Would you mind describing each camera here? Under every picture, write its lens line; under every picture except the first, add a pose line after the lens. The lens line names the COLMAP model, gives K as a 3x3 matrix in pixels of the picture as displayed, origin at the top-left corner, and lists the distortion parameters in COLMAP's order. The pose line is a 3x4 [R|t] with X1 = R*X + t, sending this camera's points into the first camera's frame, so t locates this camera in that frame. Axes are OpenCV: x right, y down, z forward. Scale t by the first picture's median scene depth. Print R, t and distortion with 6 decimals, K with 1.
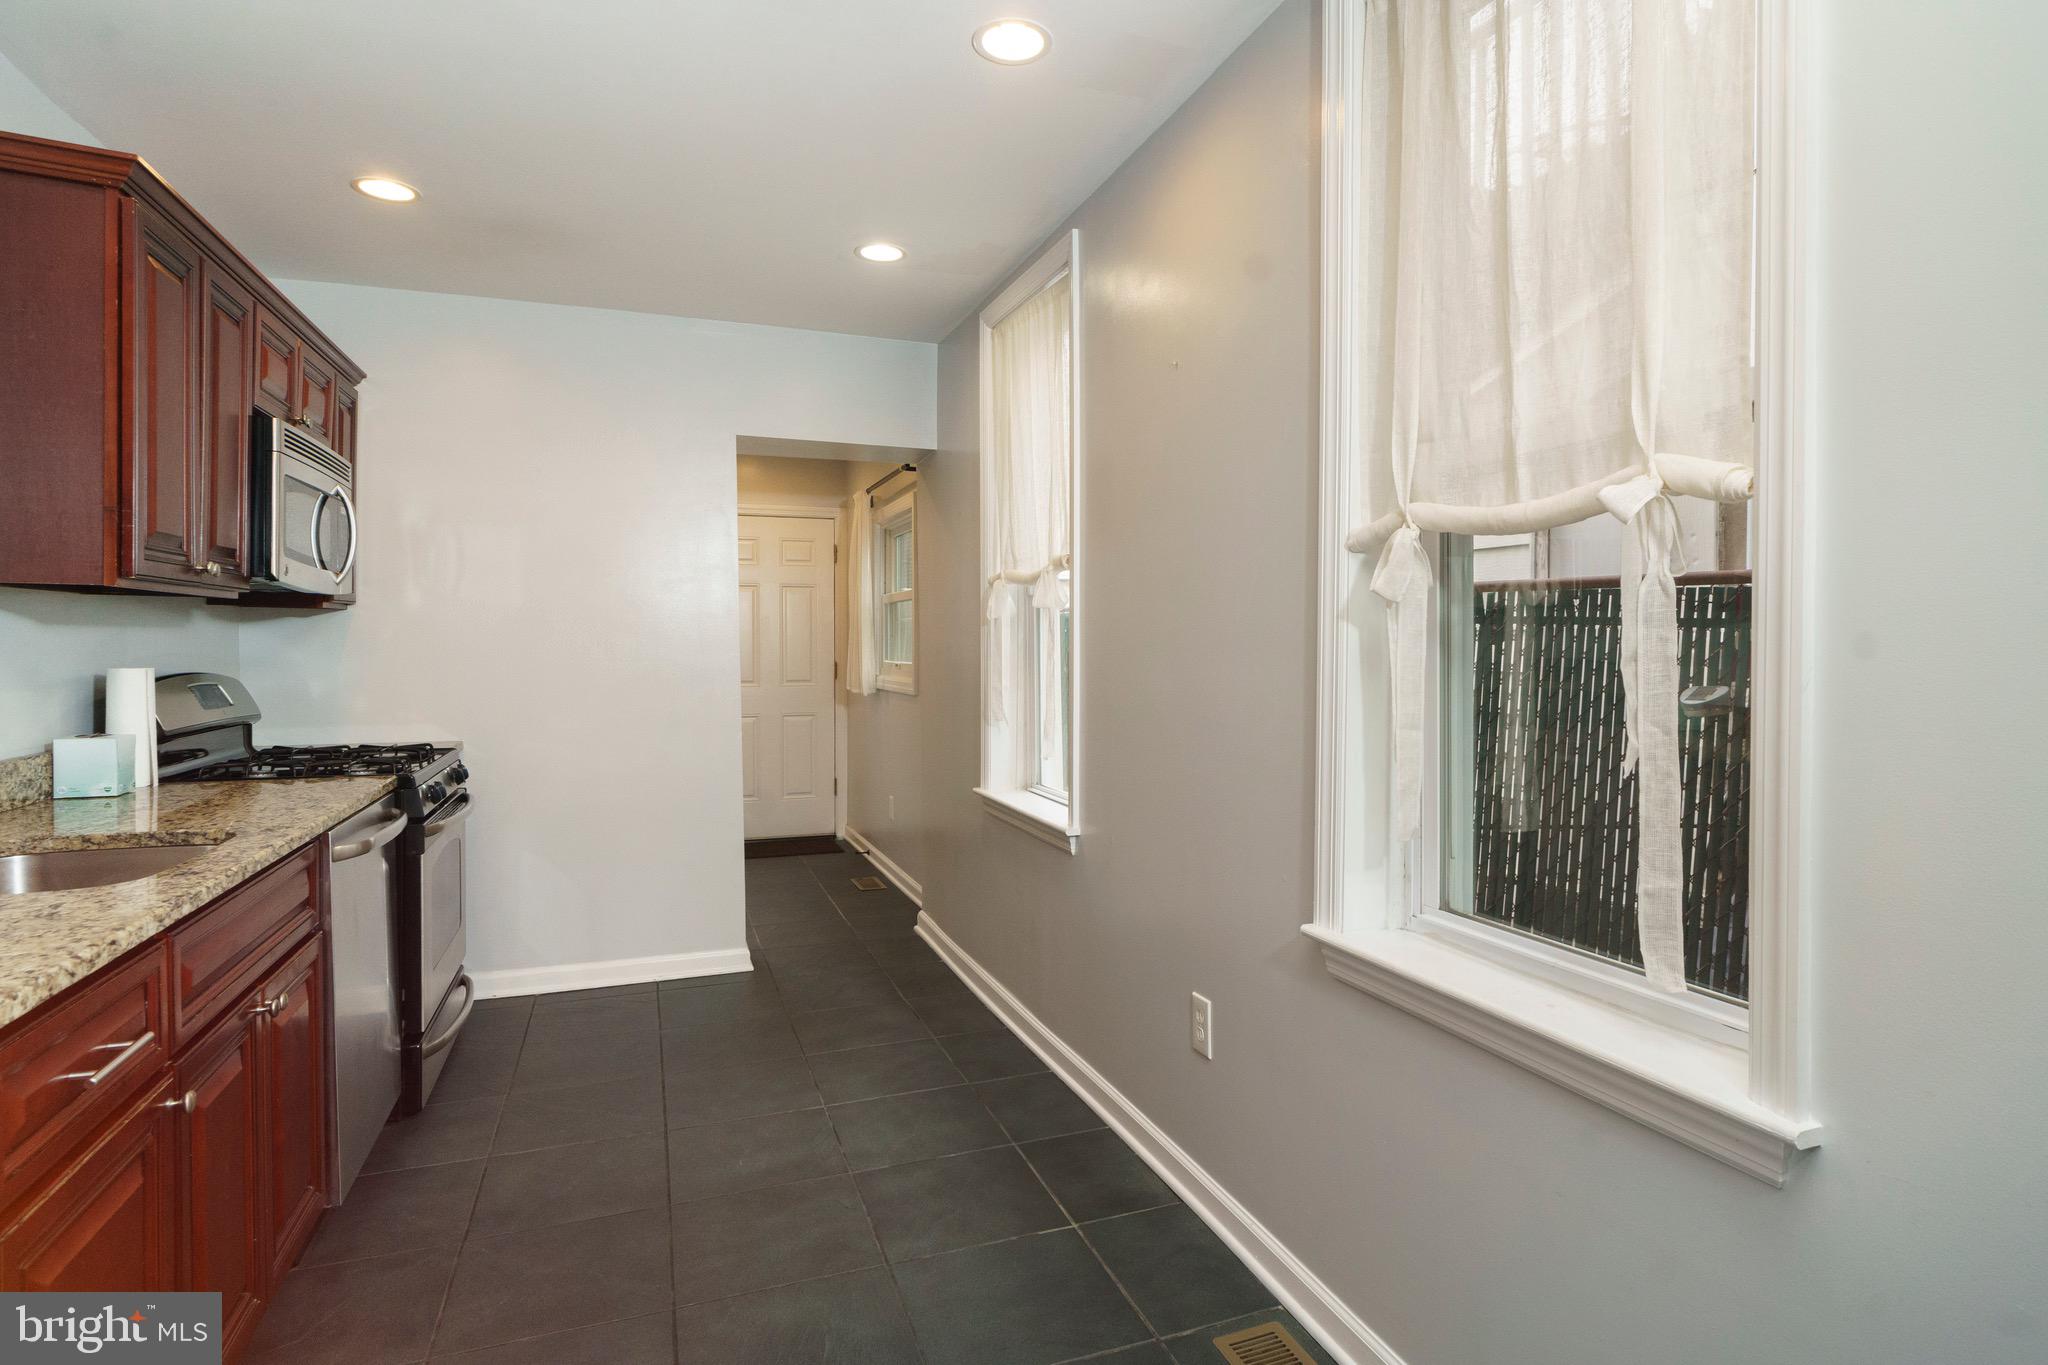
lens RADIAL K [[1114.4, 0, 1062.8], [0, 1114.4, 654.1], [0, 0, 1]] dist [-0.001885, 0.000950]
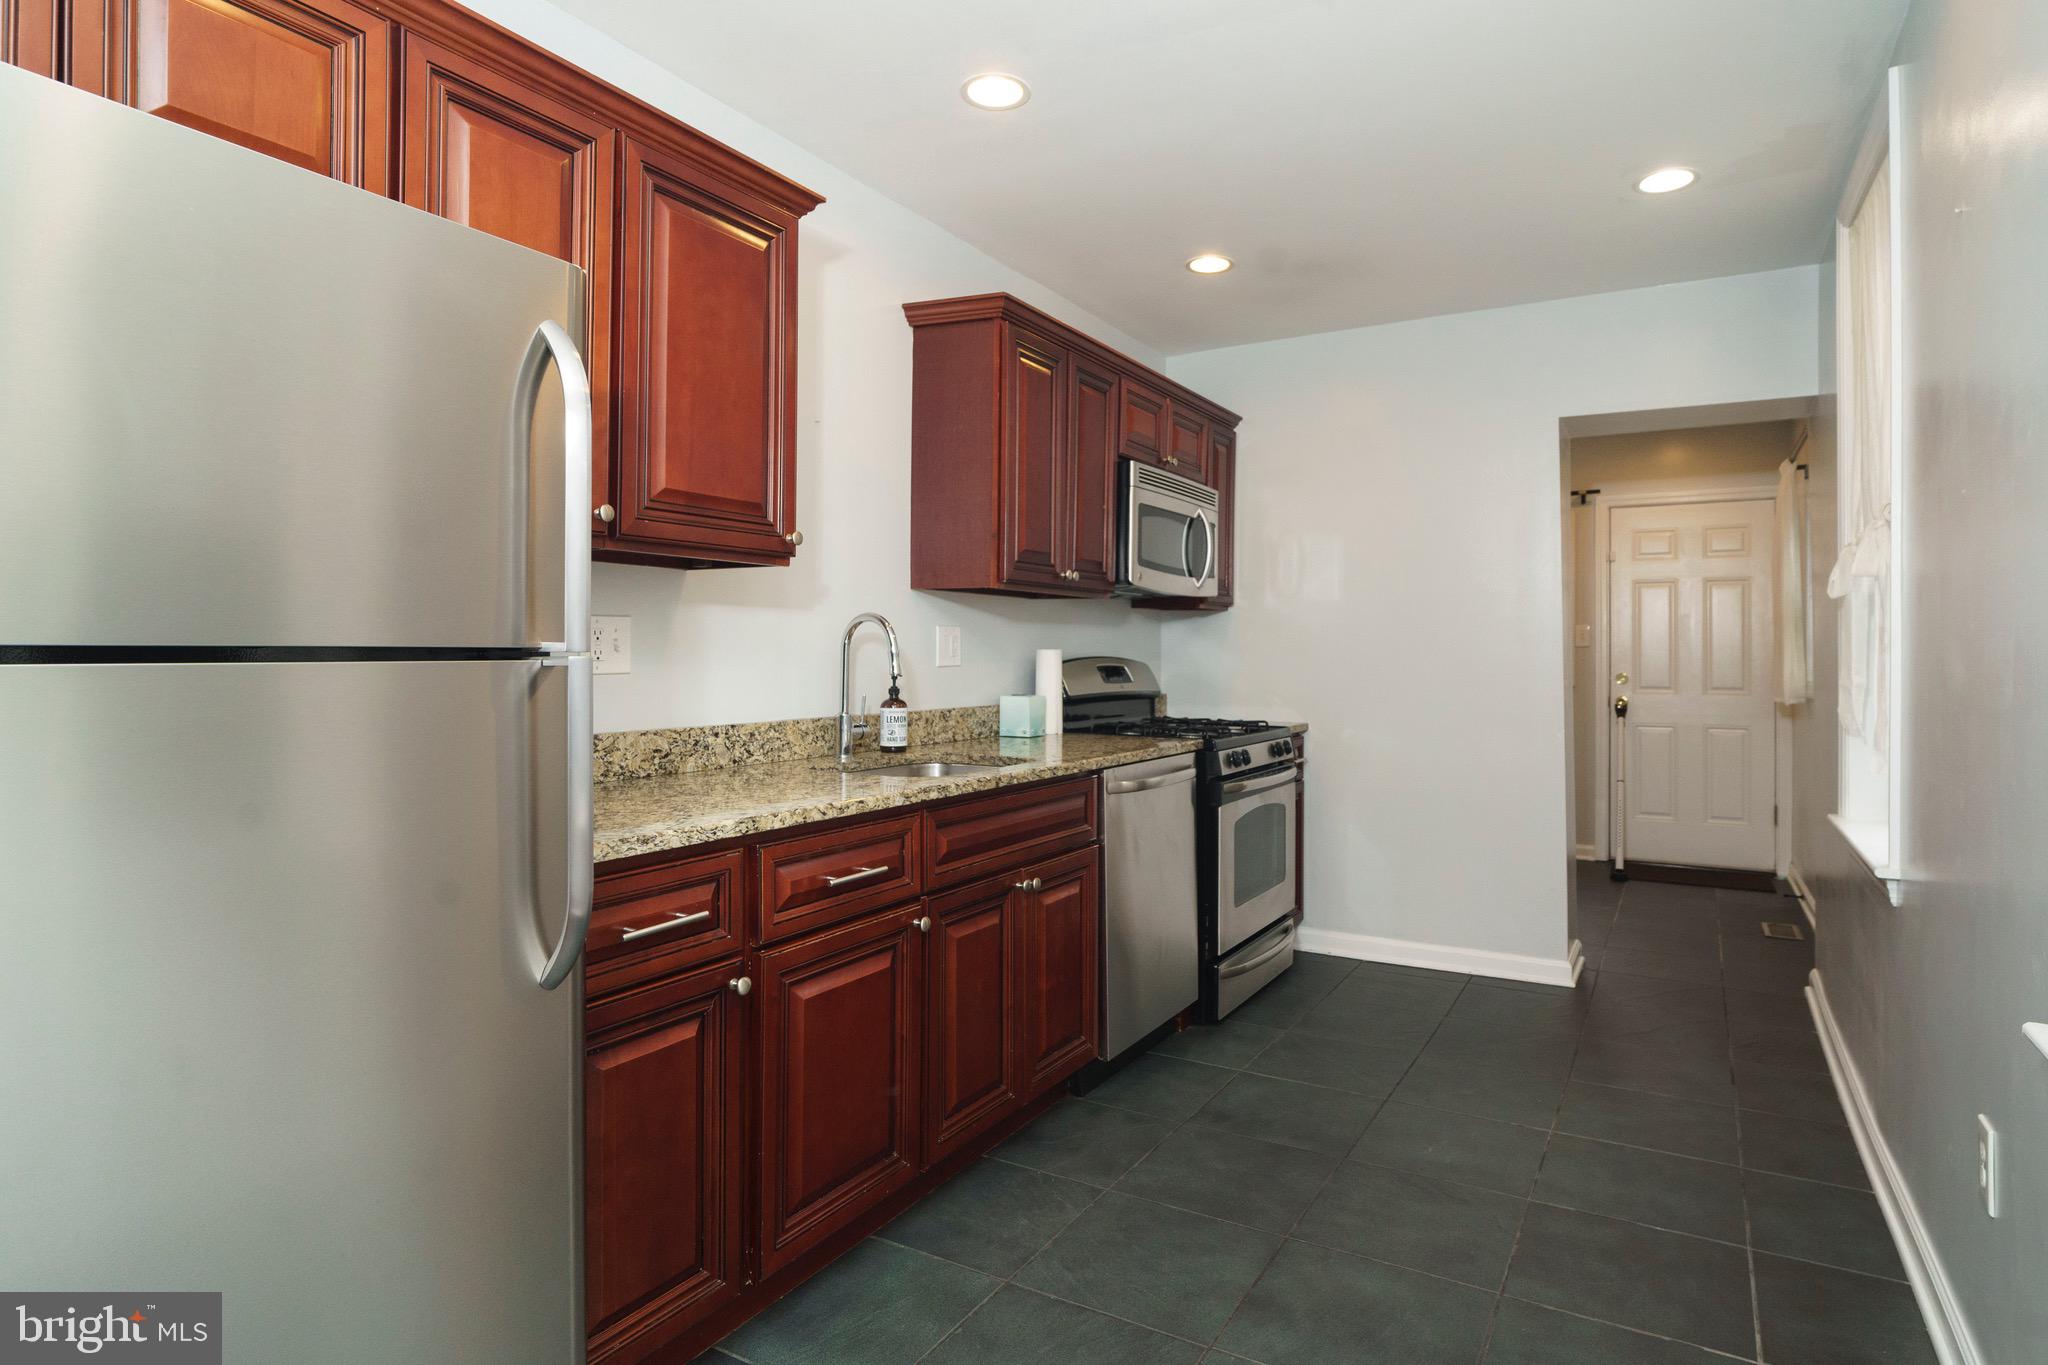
lens RADIAL K [[1114.4, 0, 1062.8], [0, 1114.4, 654.1], [0, 0, 1]] dist [-0.001885, 0.000950]
pose [[0.628201, -0.001051, -0.778050, 0.253508], [-0.012923, 0.999847, -0.011784, 0.030953], [0.777944, 0.017457, 0.628092, 0.109338]]
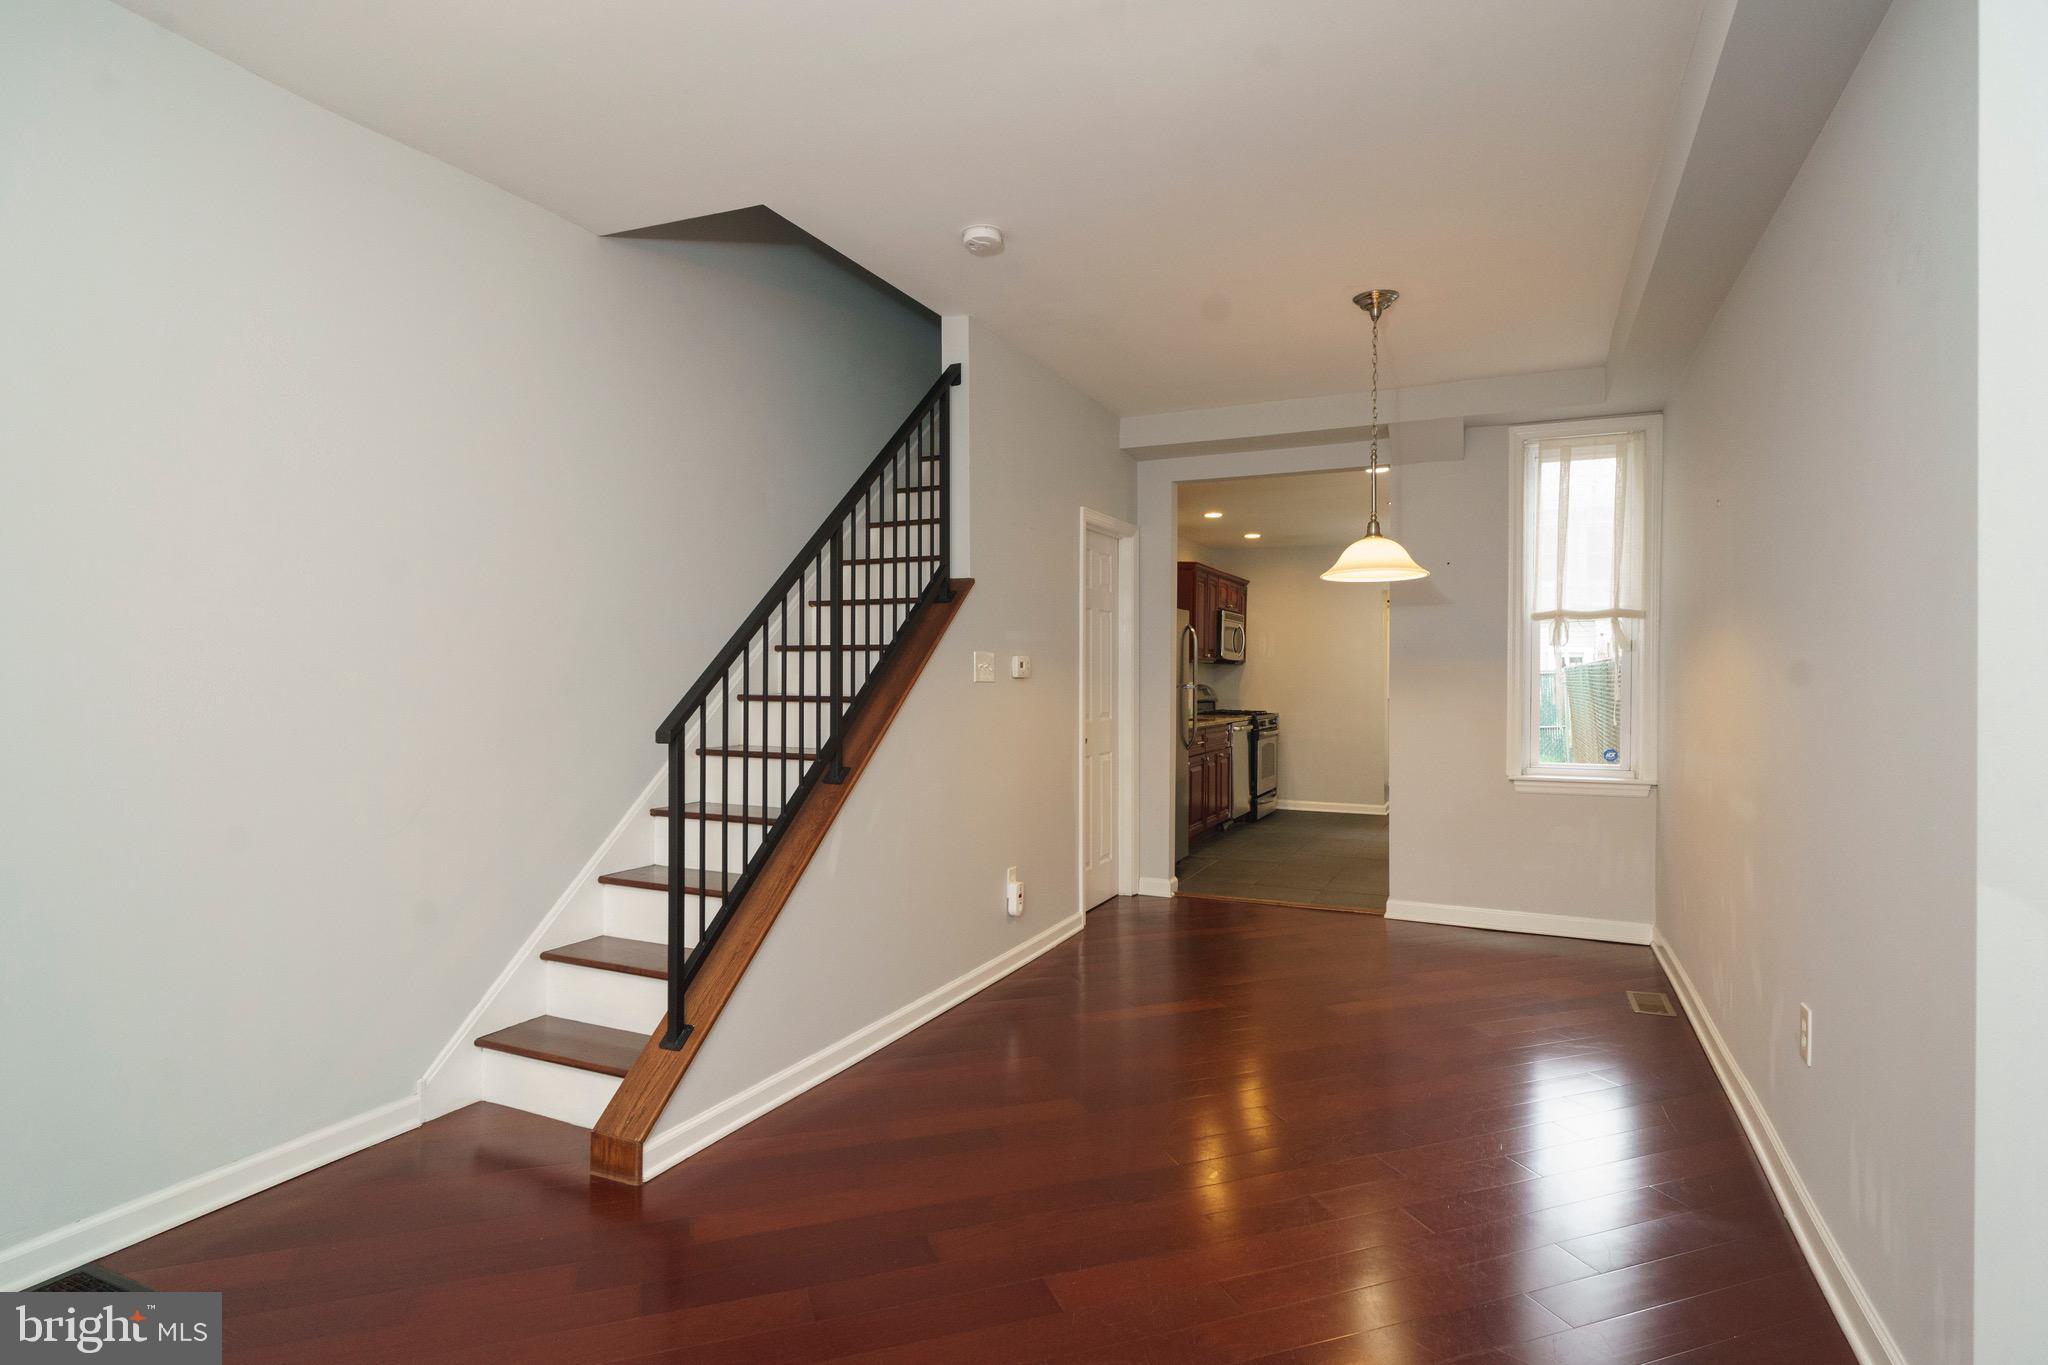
lens RADIAL K [[1063.4, 0, 1024.0], [0, 1063.4, 682.5], [0, 0, 1]] dist [0.000129, 0.000385]
pose [[0.691489, 0.007596, -0.722347, 1.200343], [-0.009210, 0.999956, 0.001699, 0.008831], [0.722328, 0.005478, 0.691529, -1.653903]]
